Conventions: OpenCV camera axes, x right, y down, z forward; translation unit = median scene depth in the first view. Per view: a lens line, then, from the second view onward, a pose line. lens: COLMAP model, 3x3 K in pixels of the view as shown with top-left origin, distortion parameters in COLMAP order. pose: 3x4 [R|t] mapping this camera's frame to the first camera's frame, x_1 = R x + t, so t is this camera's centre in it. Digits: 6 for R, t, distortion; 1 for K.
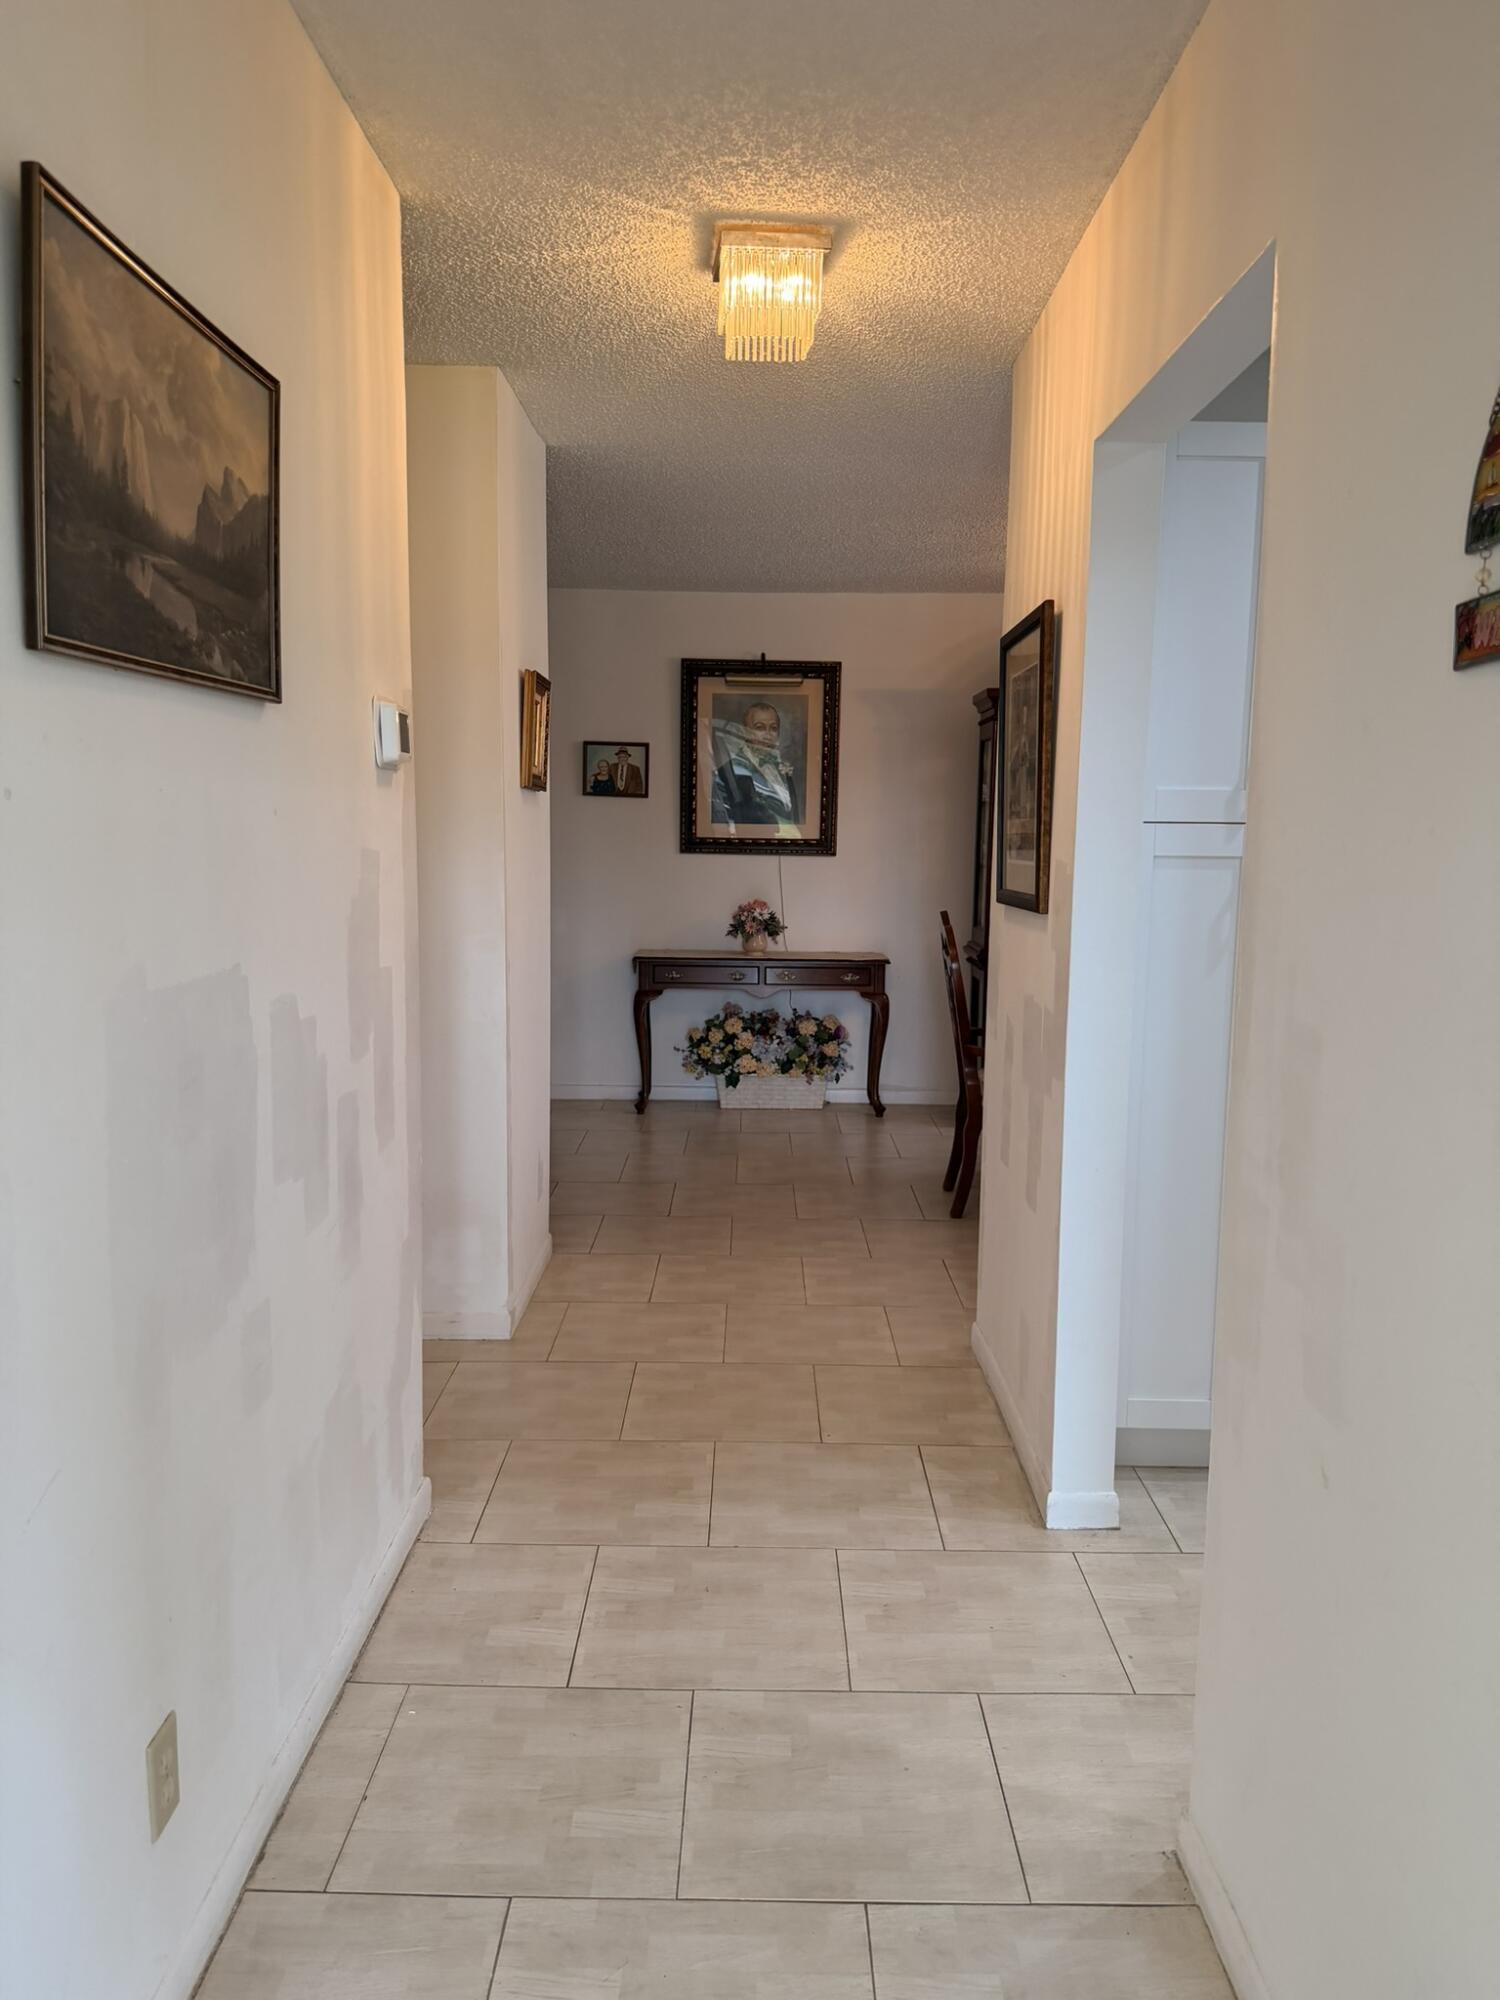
lens RADIAL K [[1454.6, 0, 750.0], [0, 1454.6, 1000.0], [0, 0, 1]] dist [-0.005423, -0.003059]
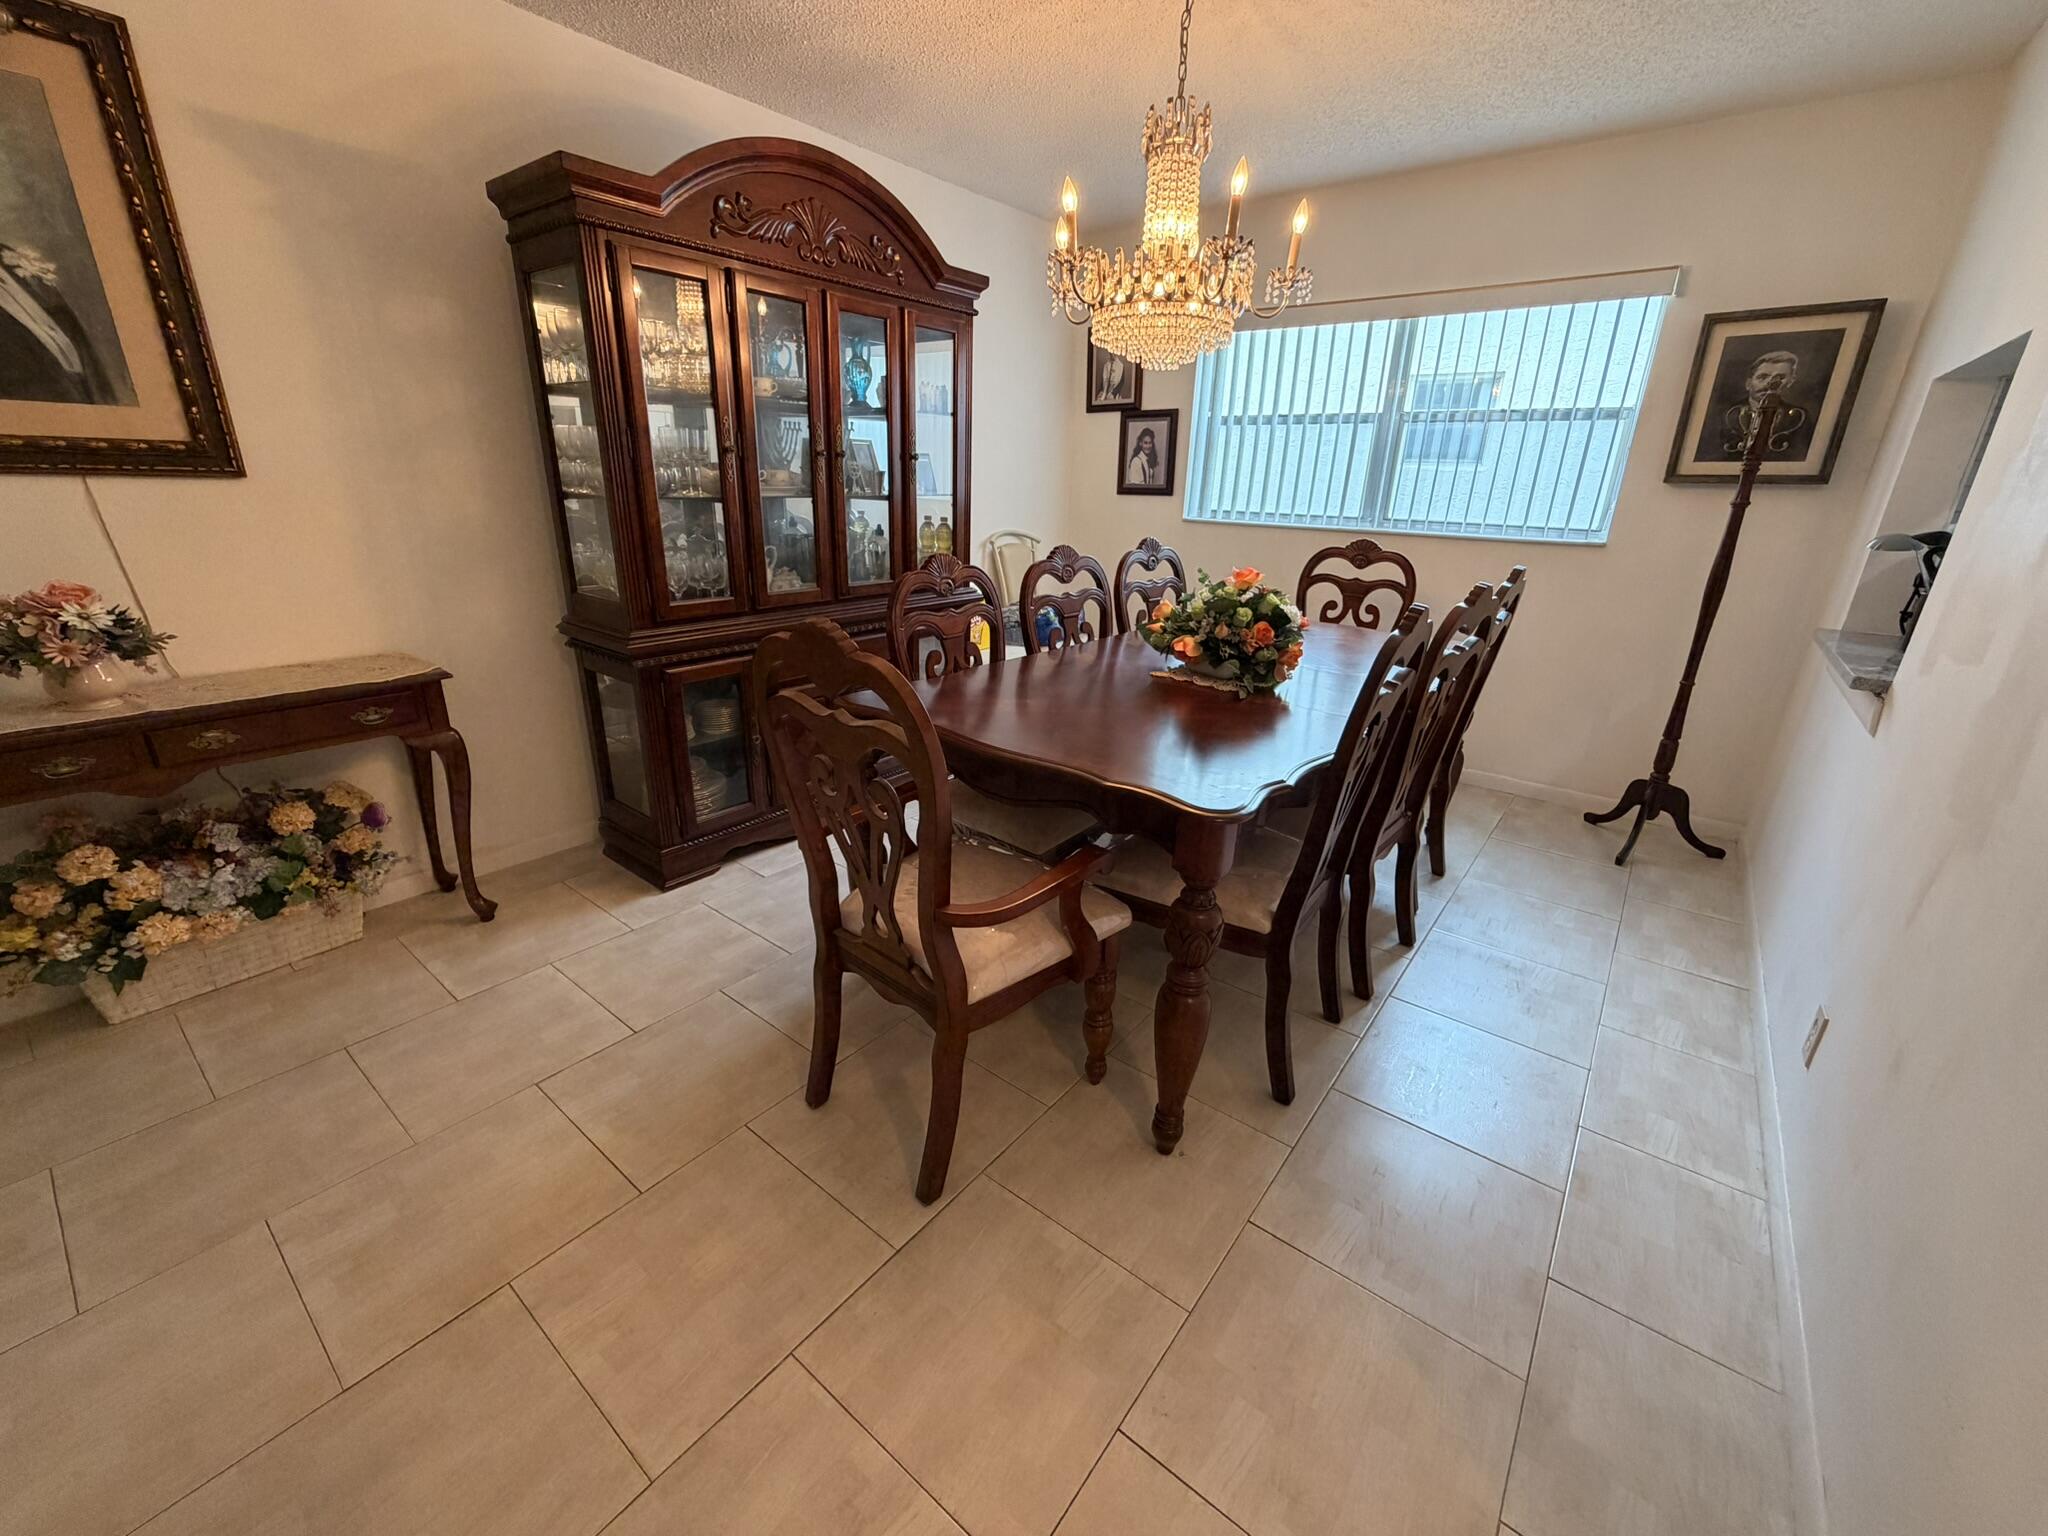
lens RADIAL K [[816.1, 0, 1023.8], [0, 816.1, 763.0], [0, 0, 1]] dist [0.002342, -0.000077]
pose [[0.612689, -0.259408, 0.746539, -0.014860], [0.074310, 0.959322, 0.272360, -0.062355], [-0.786823, -0.111397, 0.607042, 0.610416]]
